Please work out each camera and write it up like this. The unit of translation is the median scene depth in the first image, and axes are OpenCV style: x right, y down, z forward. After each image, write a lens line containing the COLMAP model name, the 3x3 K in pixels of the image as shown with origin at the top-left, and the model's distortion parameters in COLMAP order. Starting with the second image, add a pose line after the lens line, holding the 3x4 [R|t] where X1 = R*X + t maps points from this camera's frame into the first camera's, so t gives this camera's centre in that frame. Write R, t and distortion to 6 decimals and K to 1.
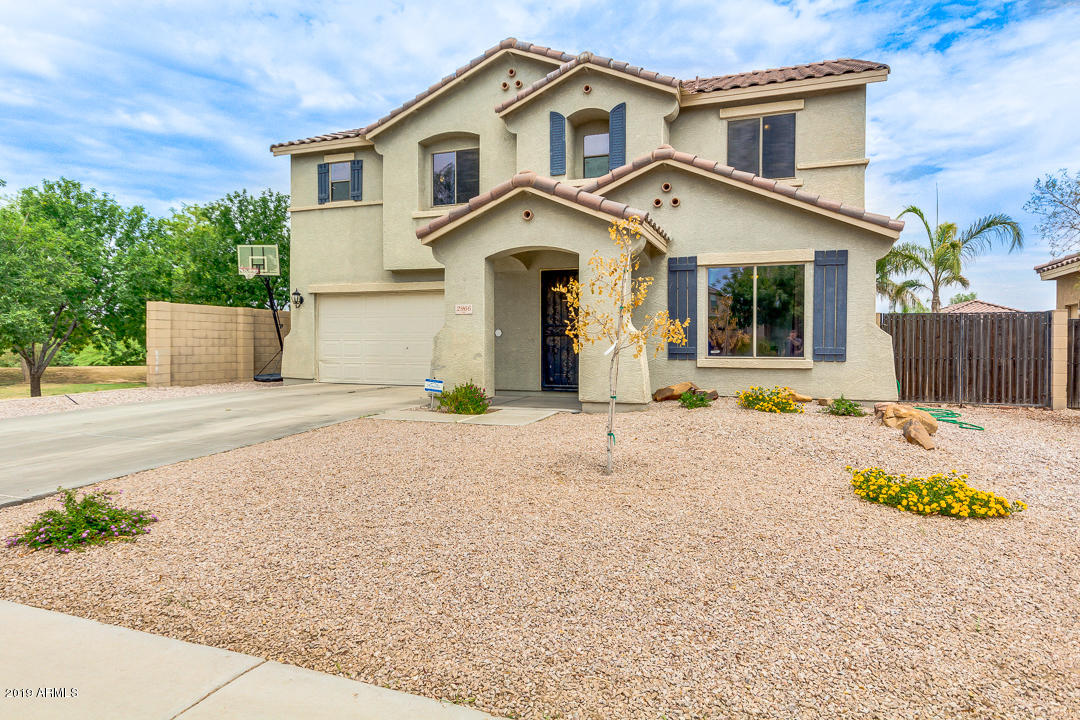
lens RADIAL K [[503.2, 0, 544.4], [0, 503.2, 346.1], [0, 0, 1]] dist [0.001254, 0.000392]
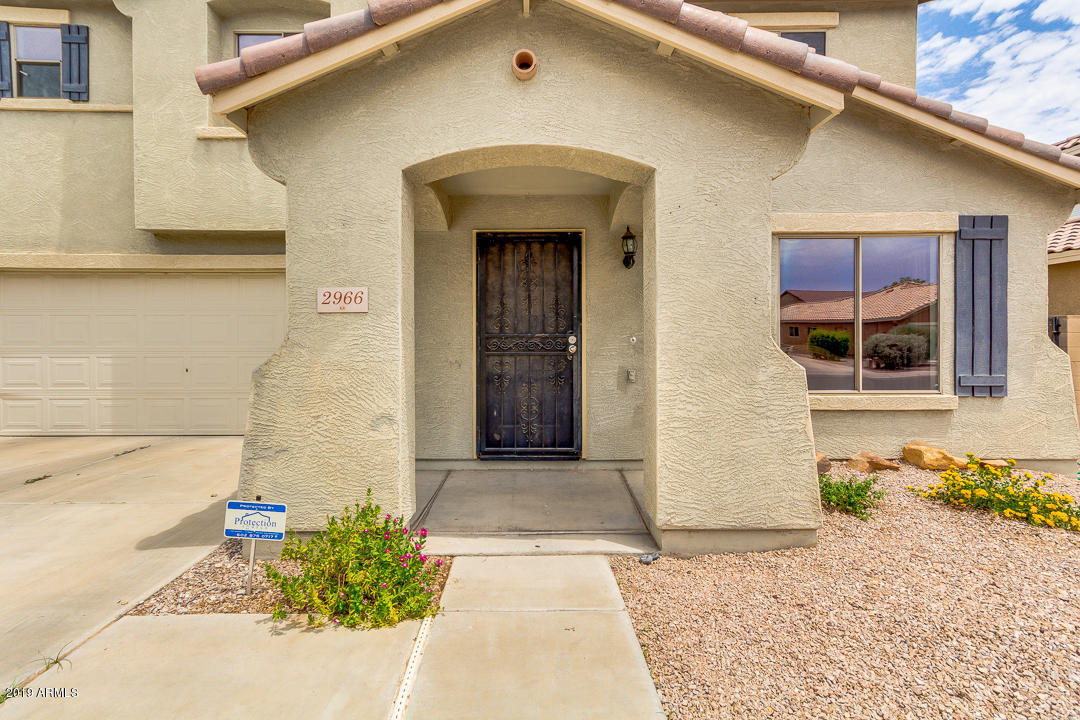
lens RADIAL K [[512.9, 0, 538.5], [0, 512.9, 337.3], [0, 0, 1]] dist [0.016681, 0.000950]
pose [[0.949634, -0.002612, 0.313349, -0.119826], [0.008442, 0.999816, -0.017248, -0.031098], [-0.313246, 0.019025, 0.949481, 0.492487]]
